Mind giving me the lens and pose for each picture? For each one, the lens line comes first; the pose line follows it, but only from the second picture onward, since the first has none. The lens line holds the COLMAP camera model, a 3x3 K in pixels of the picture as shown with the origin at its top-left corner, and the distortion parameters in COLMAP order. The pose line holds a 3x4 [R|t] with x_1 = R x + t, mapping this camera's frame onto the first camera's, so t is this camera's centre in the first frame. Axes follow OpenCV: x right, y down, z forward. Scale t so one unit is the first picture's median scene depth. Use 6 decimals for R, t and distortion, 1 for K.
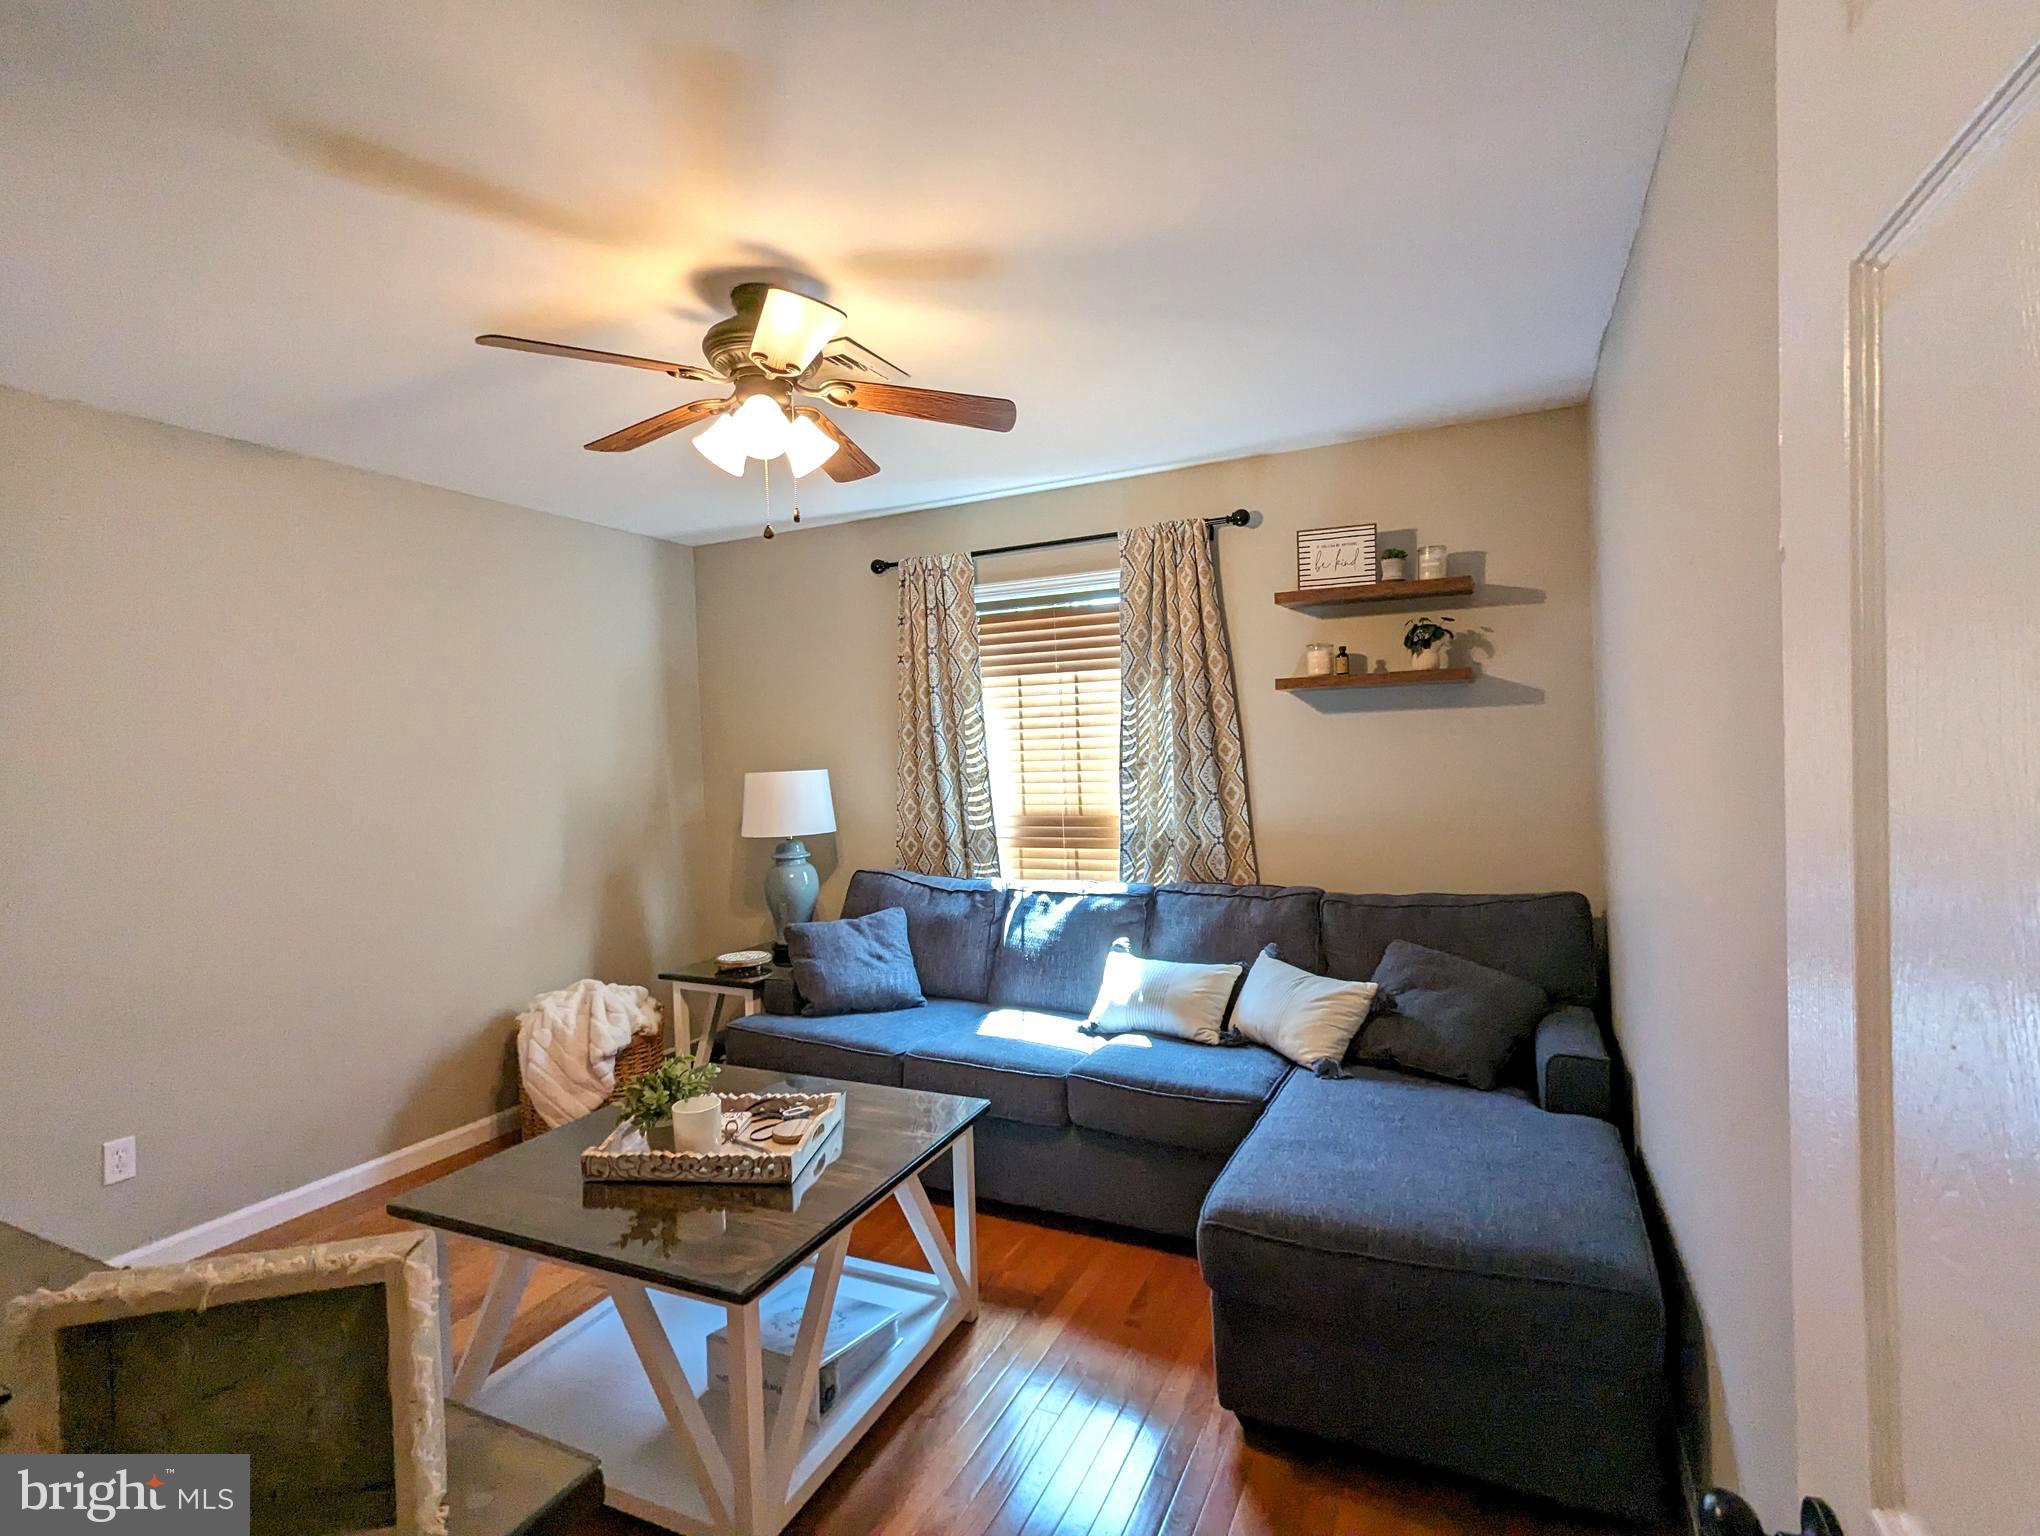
lens RADIAL K [[969.7, 0, 1045.1], [0, 969.7, 768.8], [0, 0, 1]] dist [0.004300, 0.001060]
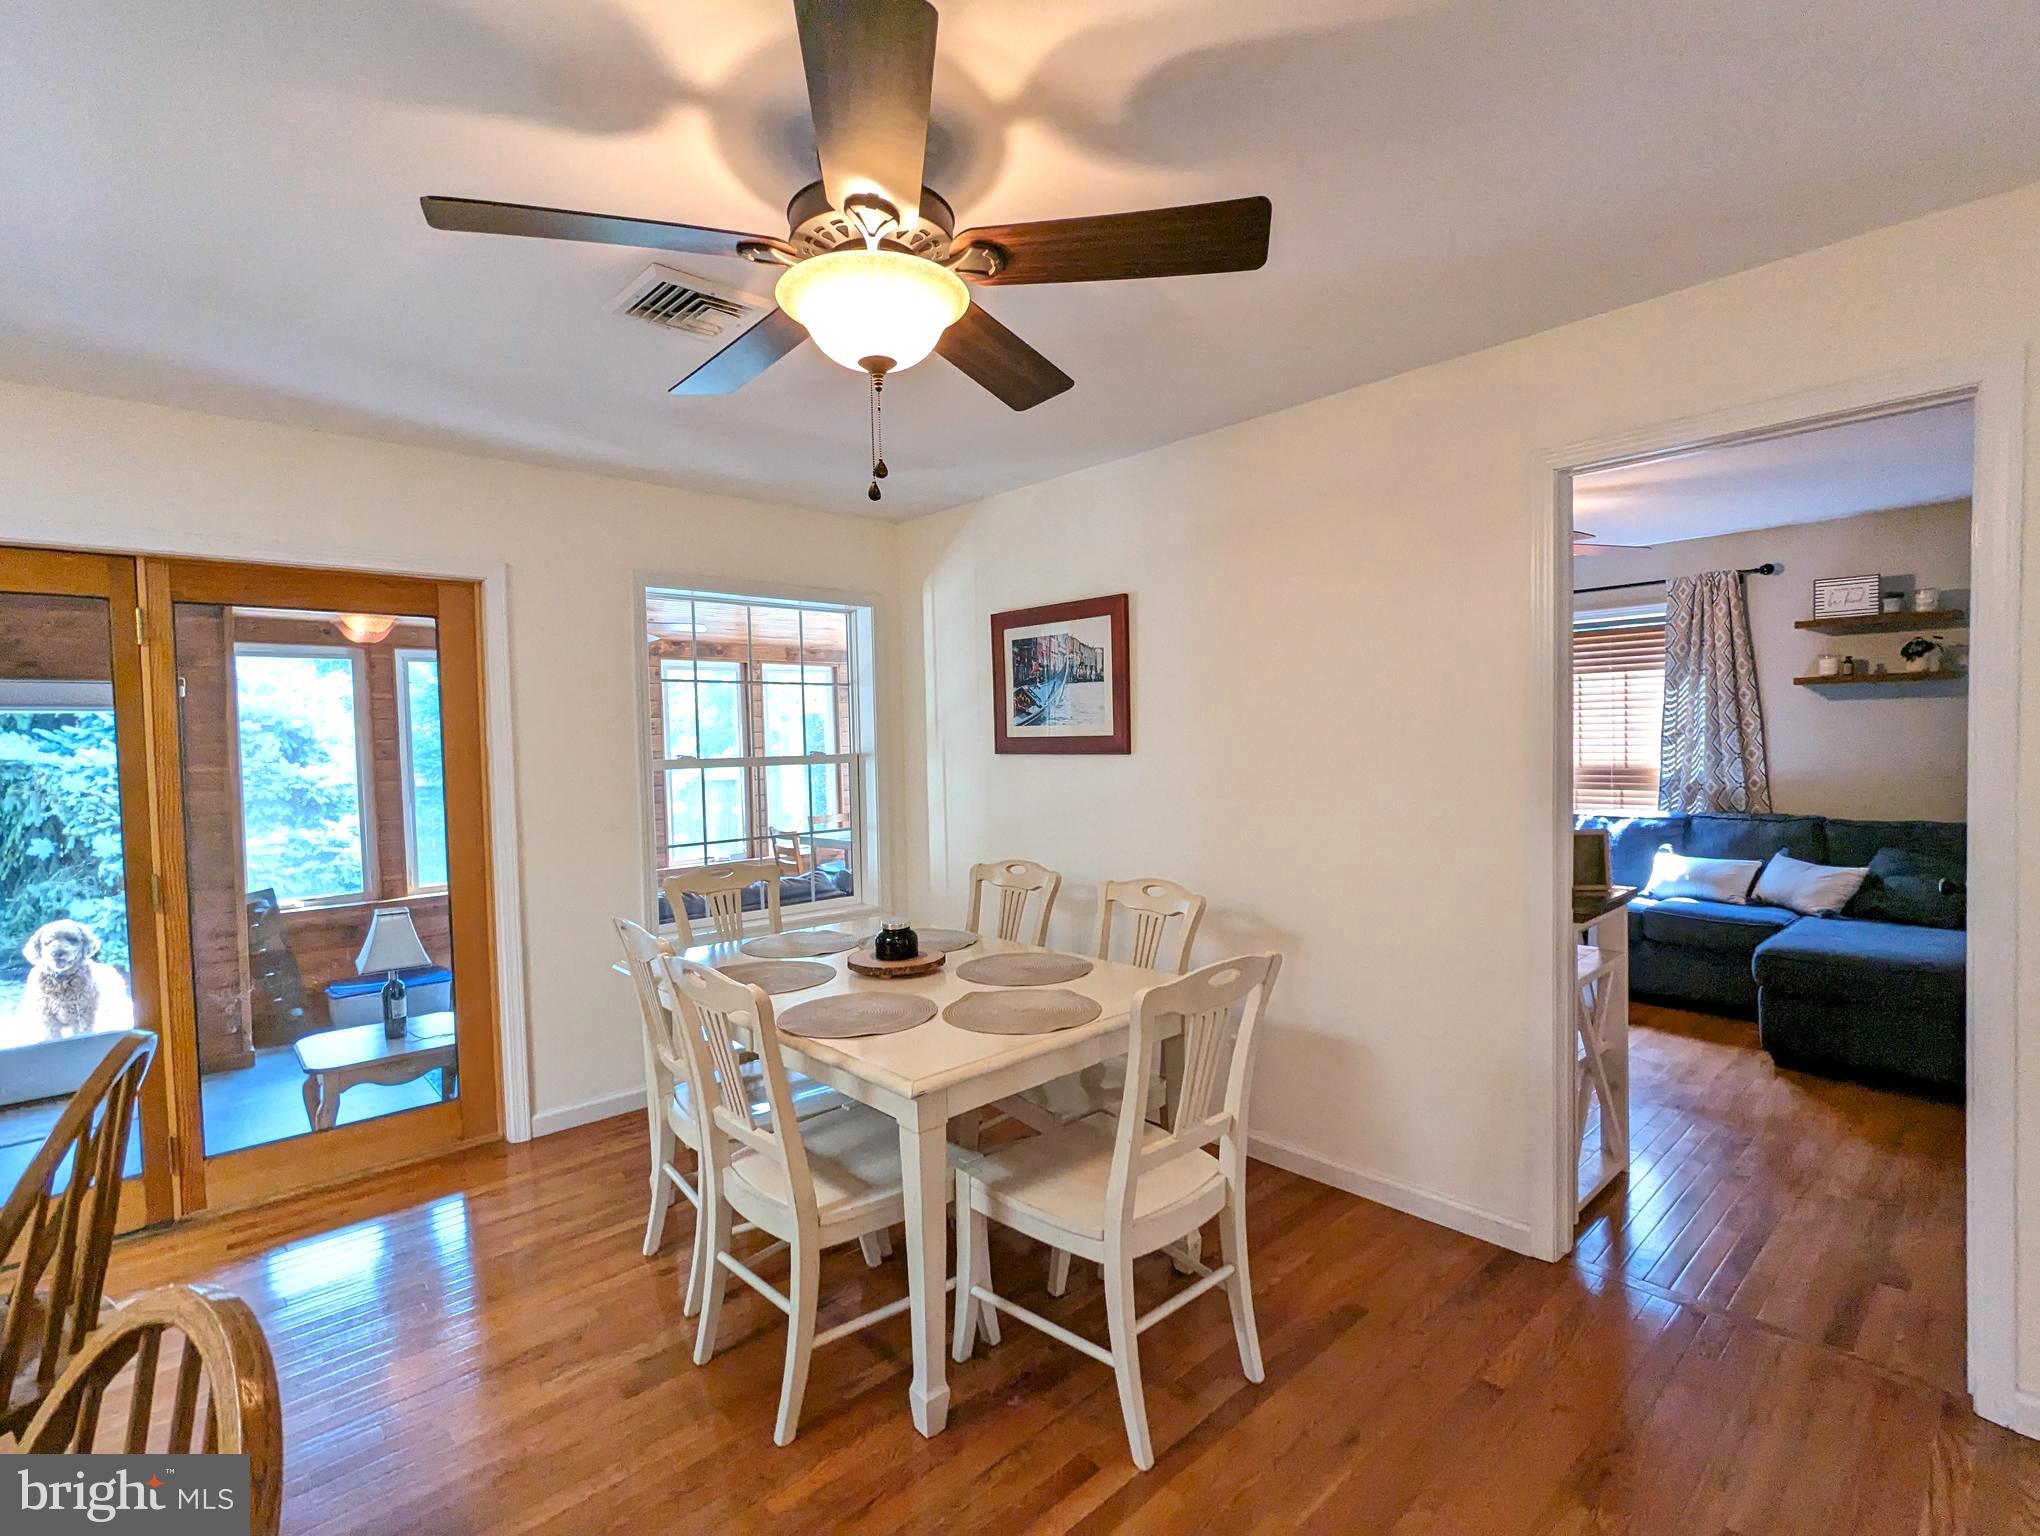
lens RADIAL K [[969.7, 0, 1045.1], [0, 969.7, 768.8], [0, 0, 1]] dist [0.004300, 0.001060]
pose [[0.928853, 0.024968, -0.369607, -0.273246], [-0.015576, 0.999476, 0.028374, 0.023697], [0.370122, -0.020598, 0.928755, -0.819155]]
